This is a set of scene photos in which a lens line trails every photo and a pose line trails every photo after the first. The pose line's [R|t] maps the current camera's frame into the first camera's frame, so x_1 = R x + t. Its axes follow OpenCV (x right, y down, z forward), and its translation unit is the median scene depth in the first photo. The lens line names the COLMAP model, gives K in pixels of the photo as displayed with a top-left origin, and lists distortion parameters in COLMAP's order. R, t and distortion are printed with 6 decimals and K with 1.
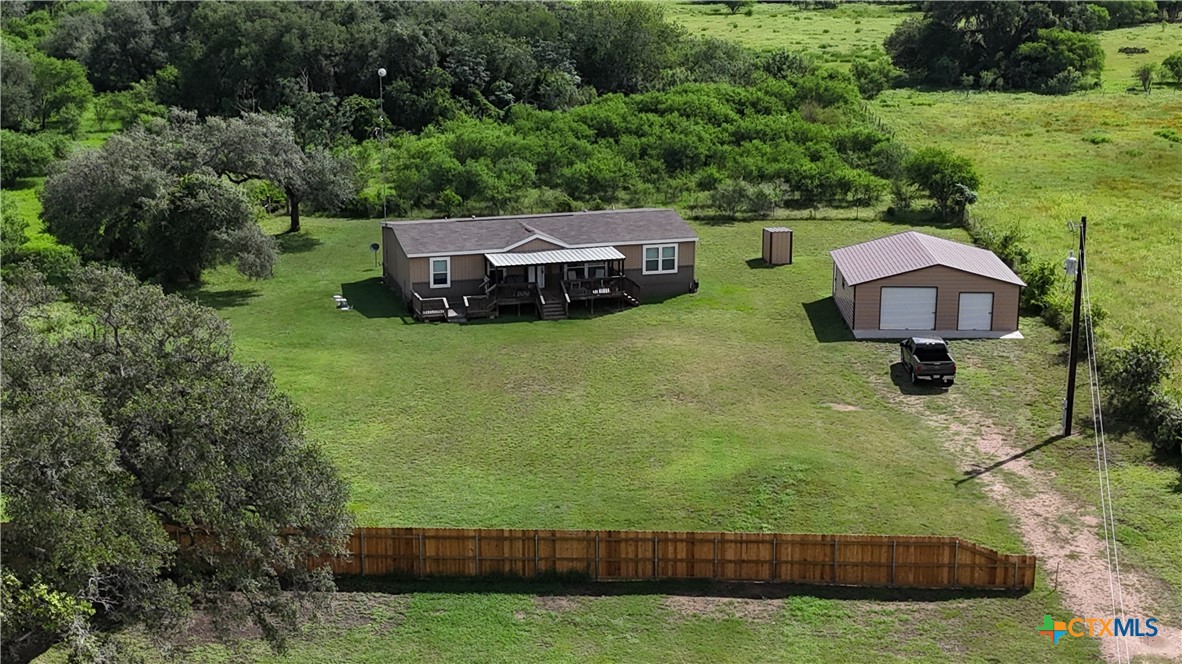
lens RADIAL K [[1722.8, 0, 591.0], [0, 1722.8, 332.0], [0, 0, 1]] dist [0.188903, -0.513973]
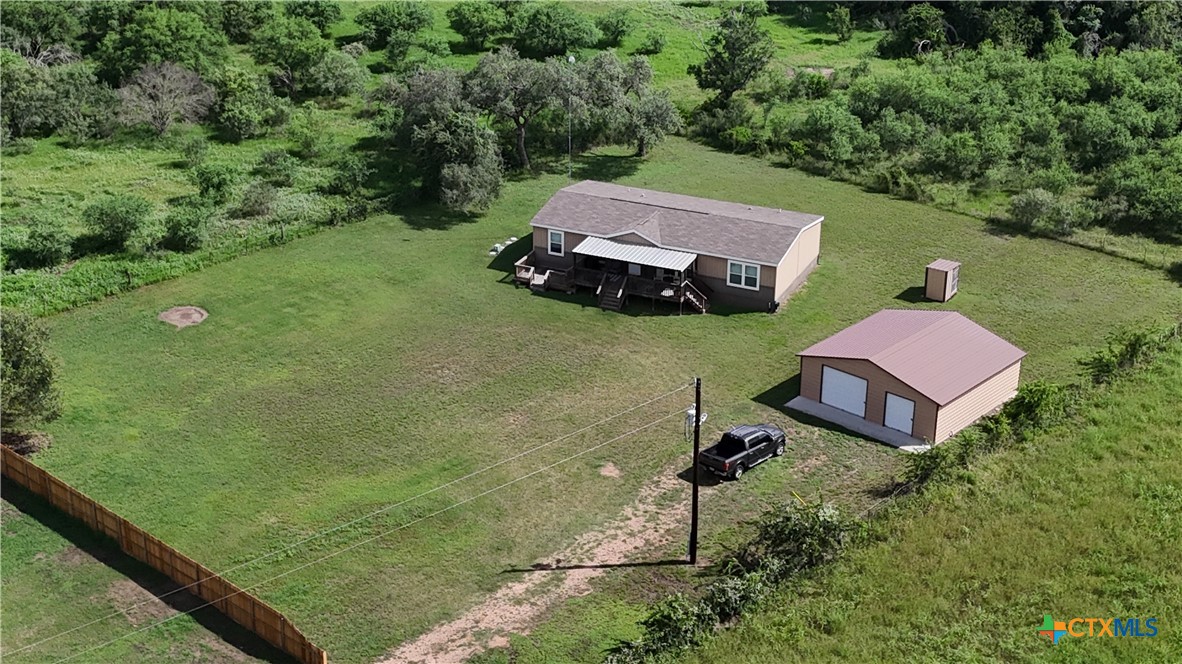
lens RADIAL K [[1722.8, 0, 591.0], [0, 1722.8, 332.0], [0, 0, 1]] dist [0.188903, -0.513973]
pose [[0.755031, 0.270714, -0.597196, 0.825409], [-0.172631, 0.960729, 0.217252, -0.300021], [0.632556, -0.060938, 0.772113, 0.140055]]
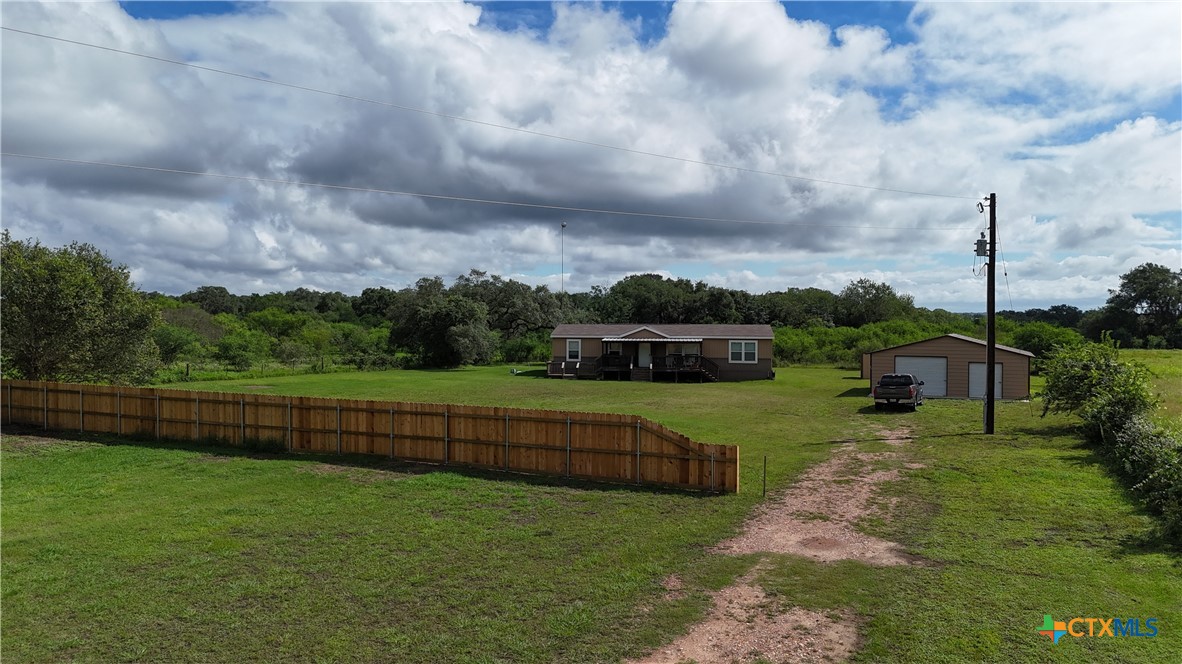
lens RADIAL K [[866.9, 0, 592.0], [0, 866.9, 334.8], [0, 0, 1]] dist [0.089606, -0.099815]
pose [[0.914141, 0.009820, -0.405278, 0.267846], [-0.104963, 0.971350, -0.213218, 0.129216], [0.391573, 0.237450, 0.888981, 0.489061]]
